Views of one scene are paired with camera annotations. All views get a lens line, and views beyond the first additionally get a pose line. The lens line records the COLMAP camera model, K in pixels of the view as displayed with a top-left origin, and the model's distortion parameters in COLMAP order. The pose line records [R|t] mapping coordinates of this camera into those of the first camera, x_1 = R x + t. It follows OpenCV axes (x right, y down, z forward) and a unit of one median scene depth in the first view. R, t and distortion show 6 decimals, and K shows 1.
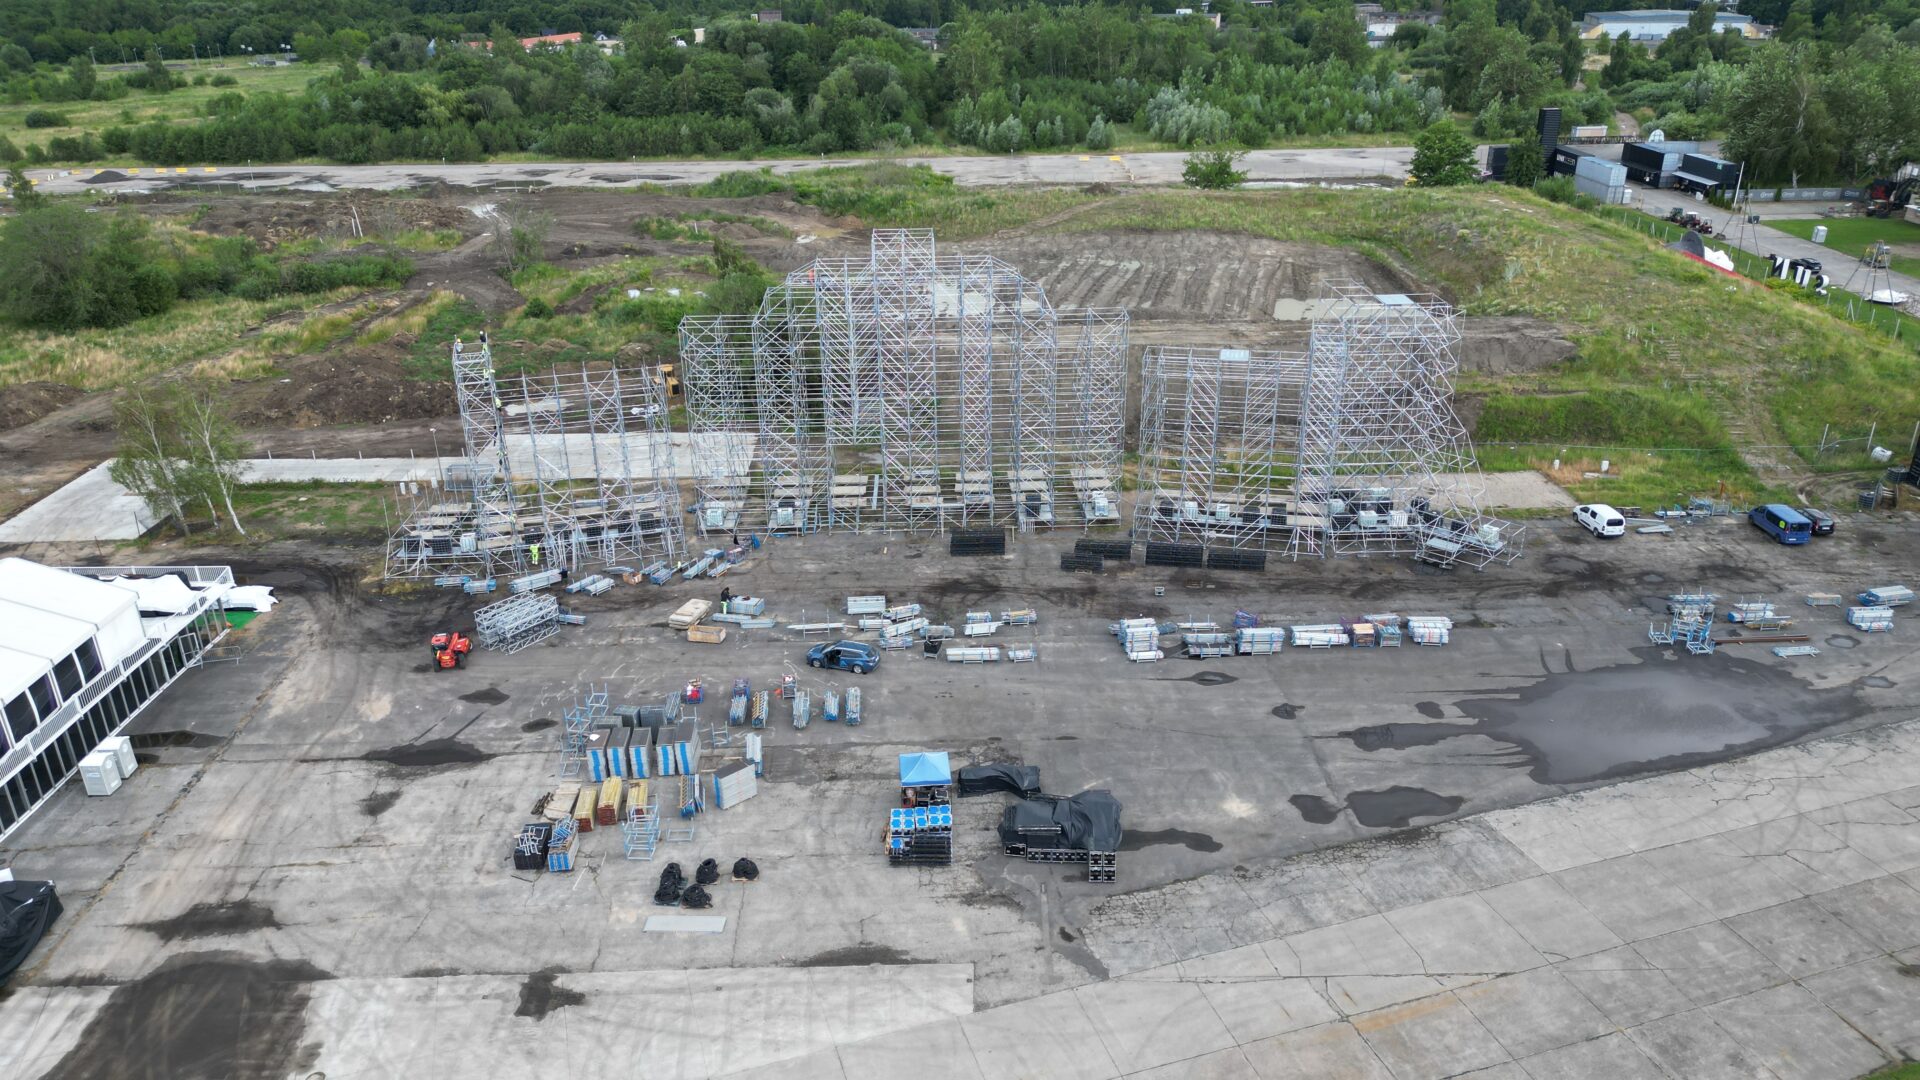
lens RADIAL K [[1341.5, 0, 960.0], [0, 1341.5, 540.0], [0, 0, 1]] dist [0.085636, -0.070808]
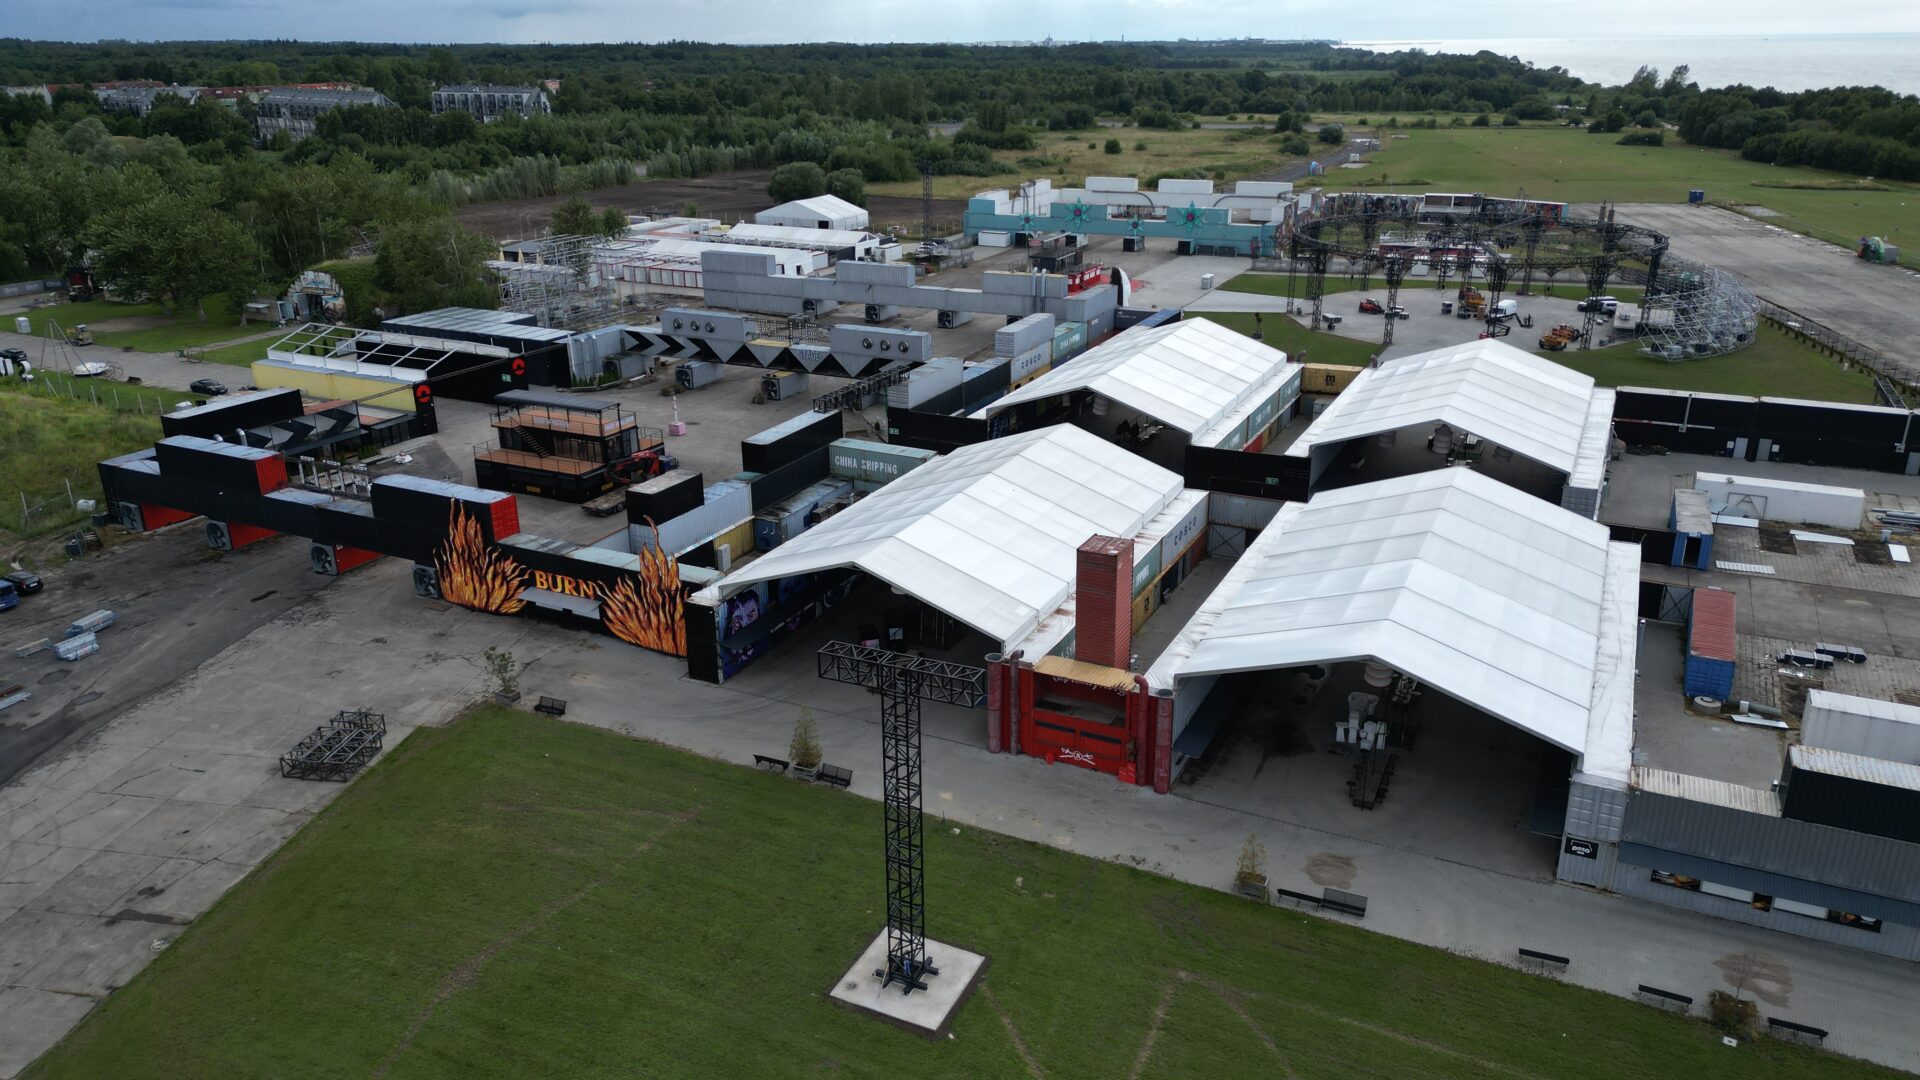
lens RADIAL K [[1341.5, 0, 960.0], [0, 1341.5, 540.0], [0, 0, 1]] dist [0.085636, -0.070808]
pose [[0.467163, -0.301264, 0.831264, 0.098856], [0.360152, 0.923468, 0.132278, 0.072594], [-0.807496, 0.237586, 0.539911, -0.134334]]
